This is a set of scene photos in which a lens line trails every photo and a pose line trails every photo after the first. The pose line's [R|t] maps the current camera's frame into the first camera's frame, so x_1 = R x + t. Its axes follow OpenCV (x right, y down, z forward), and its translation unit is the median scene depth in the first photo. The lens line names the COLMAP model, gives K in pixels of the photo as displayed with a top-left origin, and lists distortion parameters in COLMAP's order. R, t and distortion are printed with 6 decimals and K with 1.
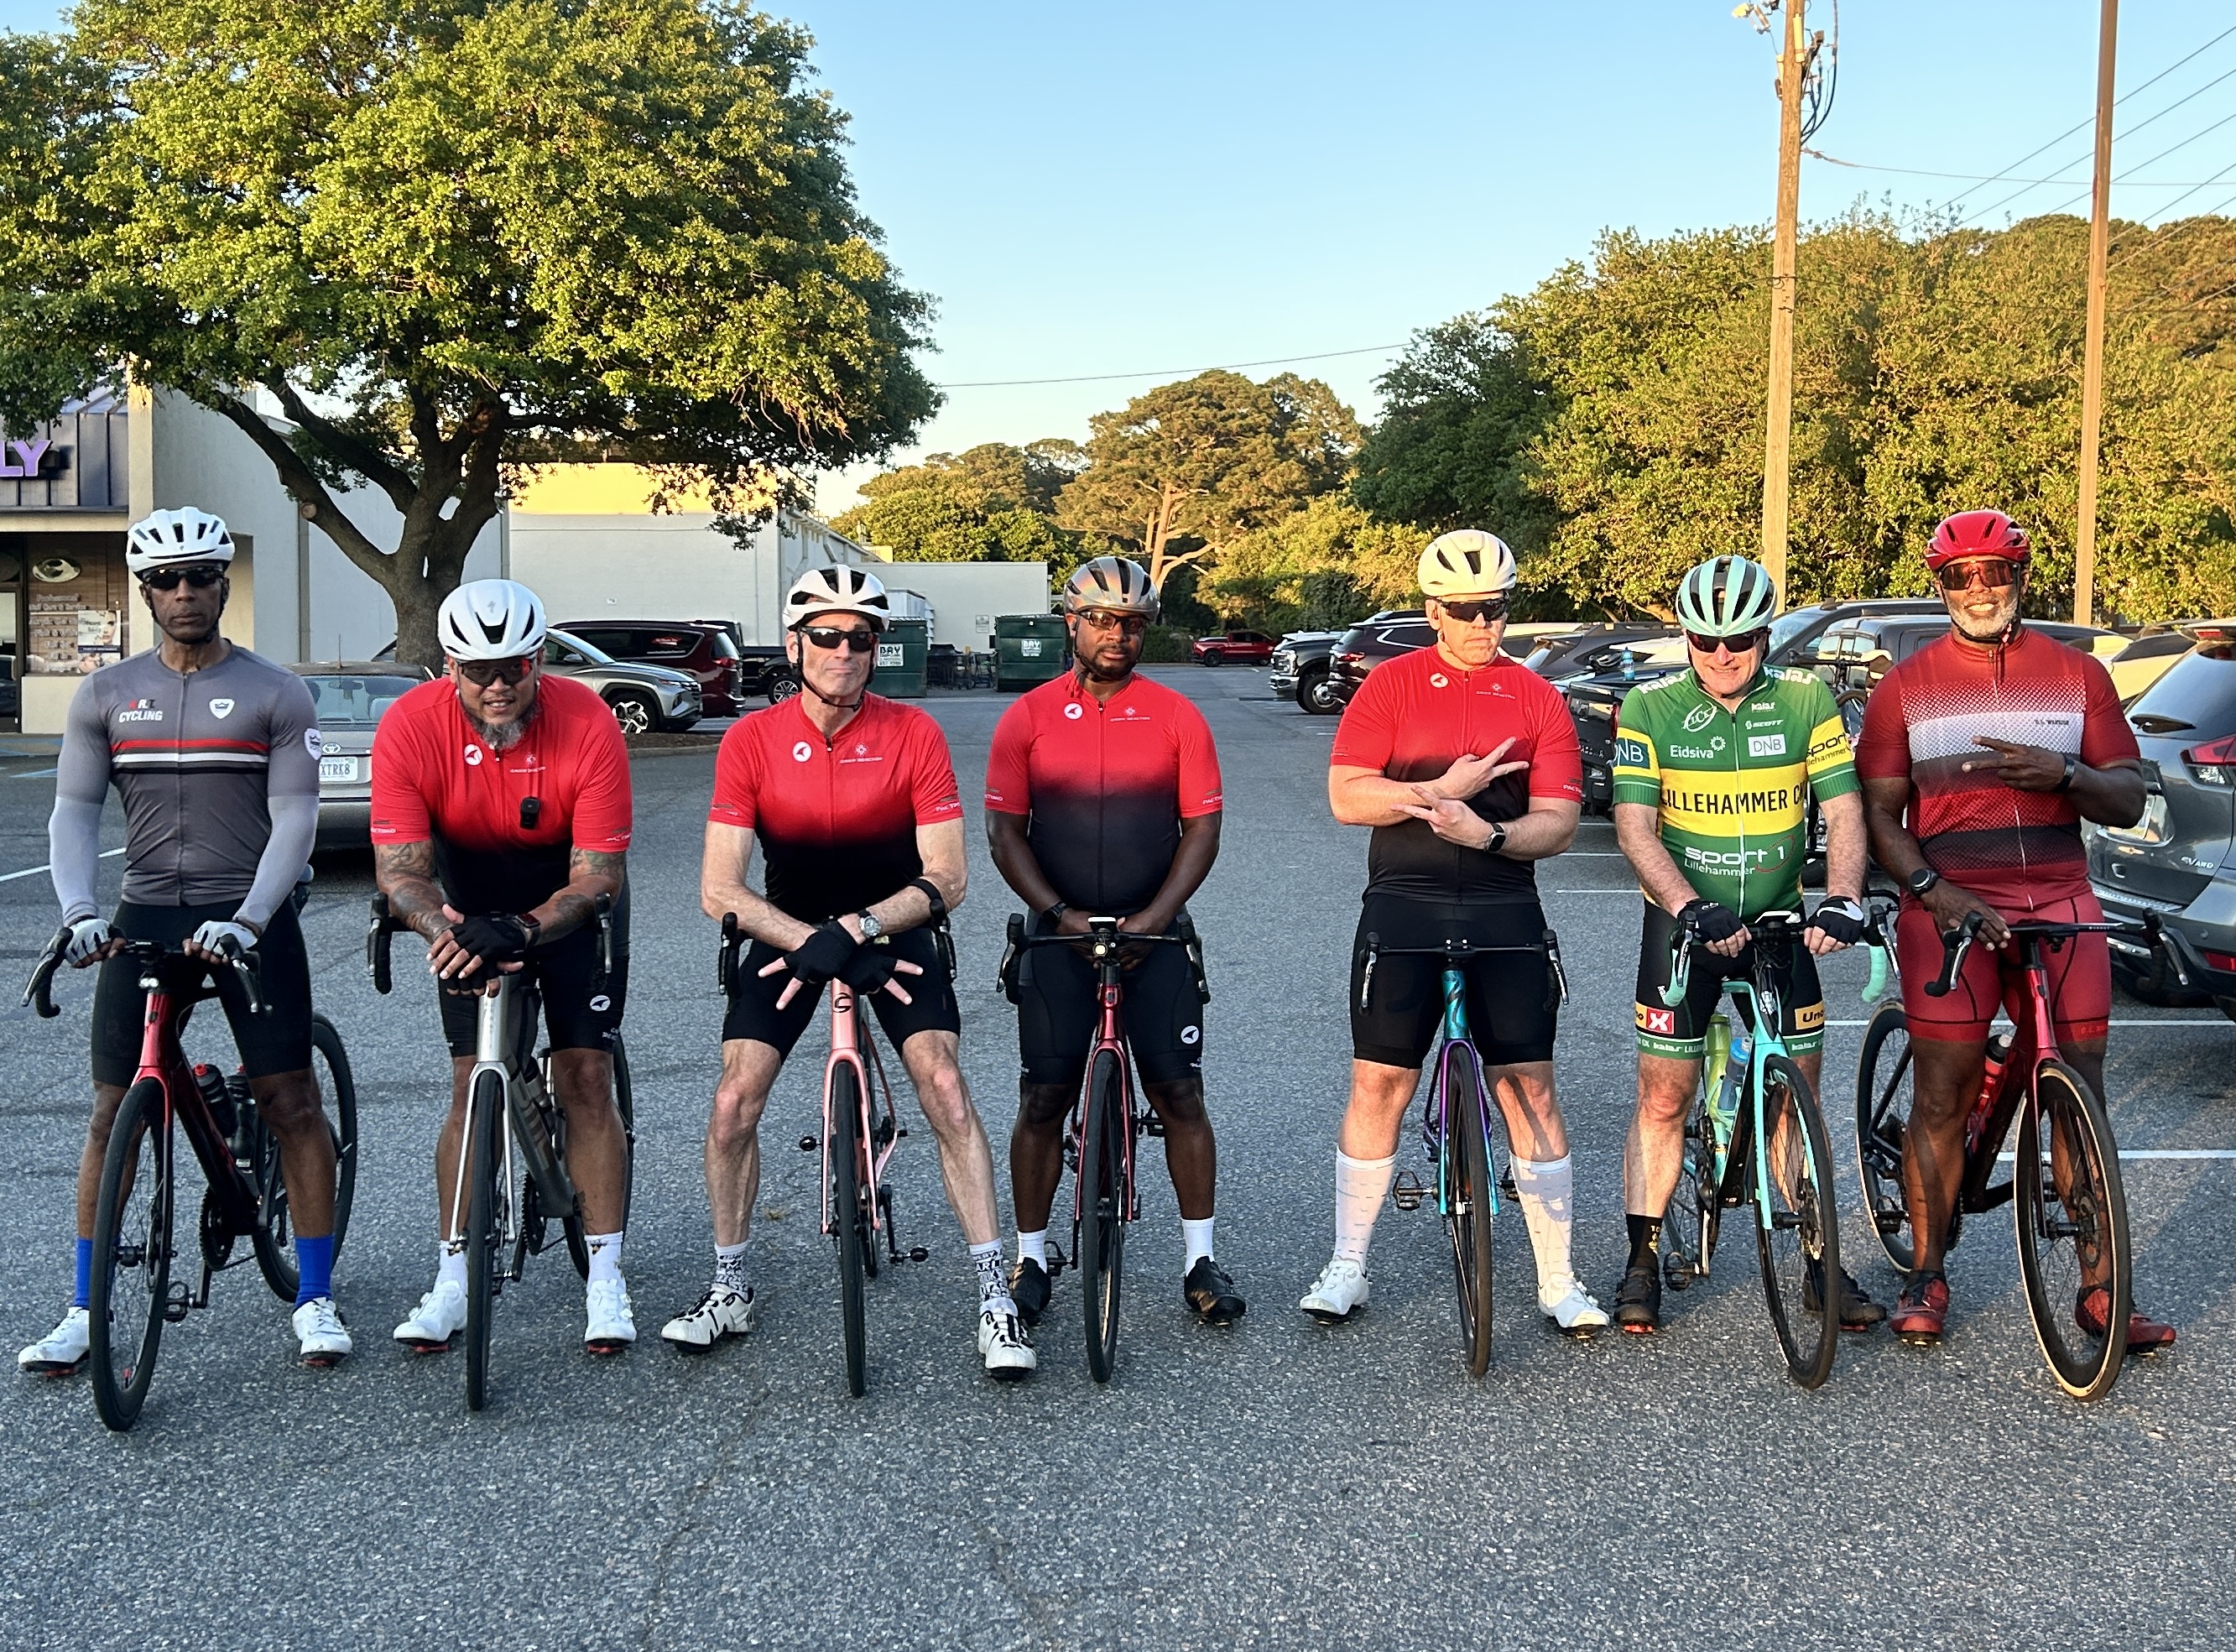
lens RADIAL K [[1756.0, 0, 1004.6], [0, 1756.0, 828.6], [0, 0, 1]] dist [0.043877, 0.121154]
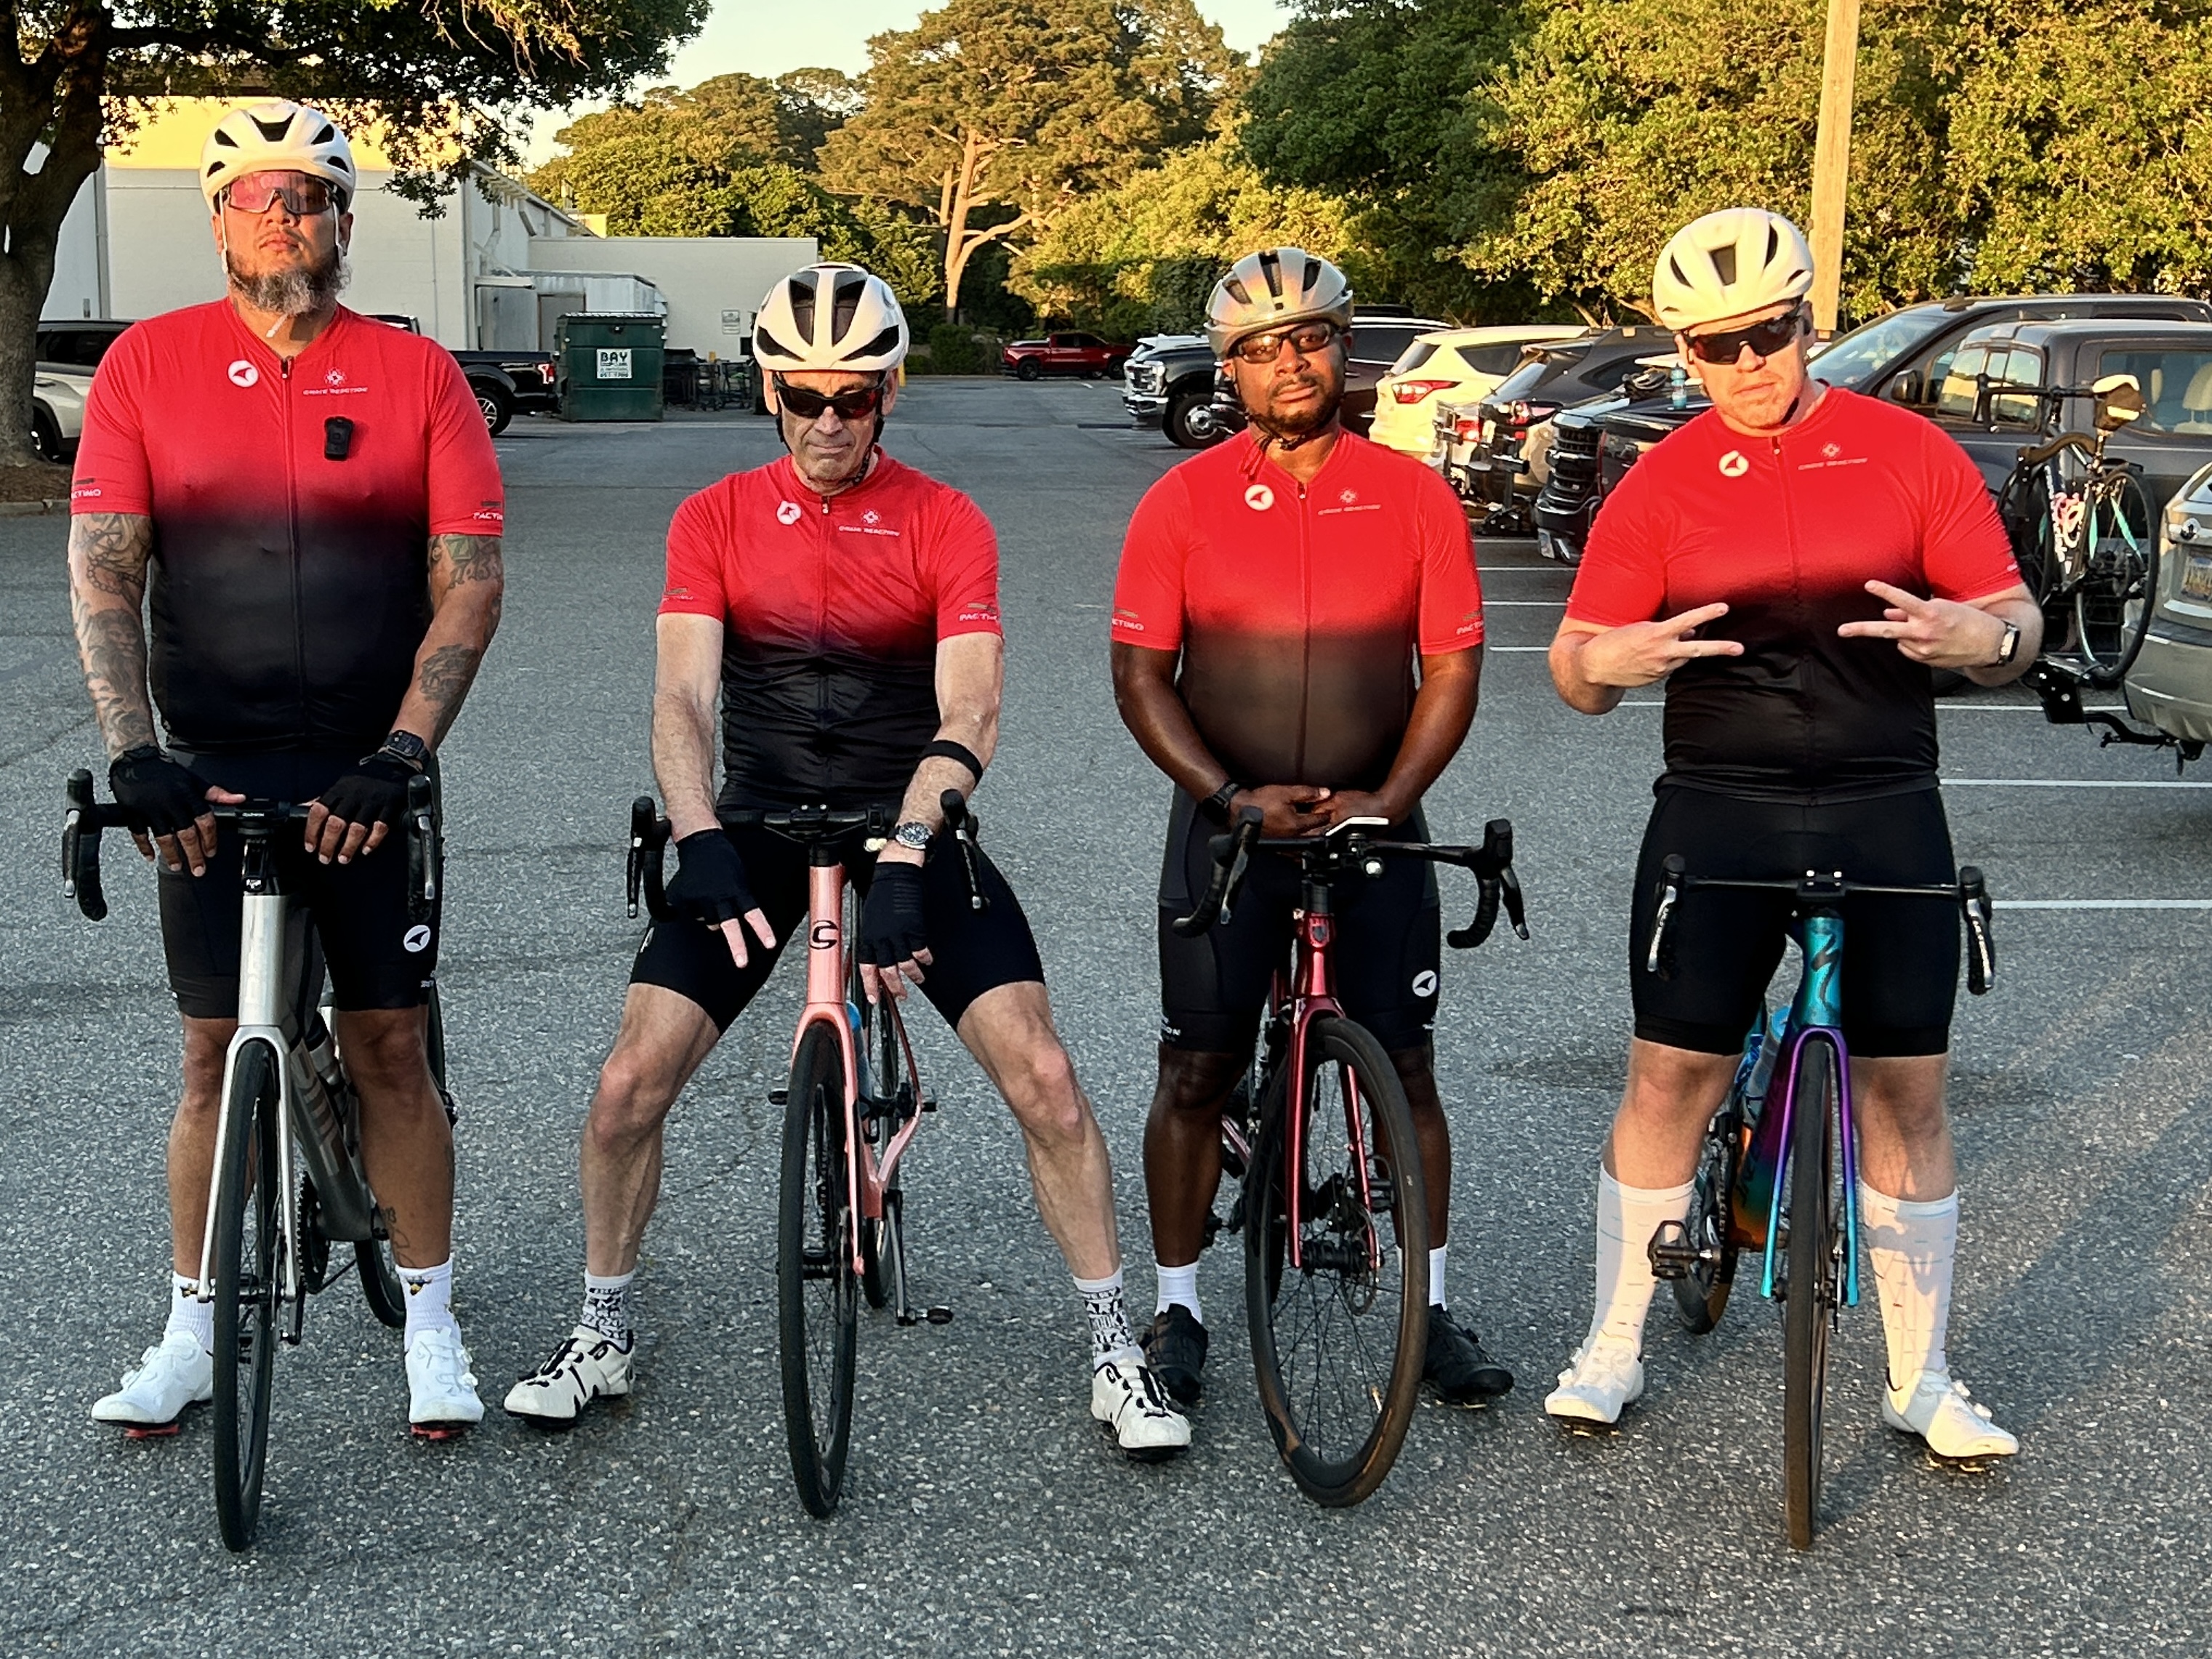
lens RADIAL K [[2814.7, 0, 1106.0], [0, 2814.7, 829.5], [0, 0, 1]] dist [0.135905, -0.099567]
pose [[0.999606, 0.006652, -0.027272, 0.171248], [-0.005380, 0.998906, 0.046461, 0.039606], [0.027551, -0.046296, 0.998548, -0.192776]]
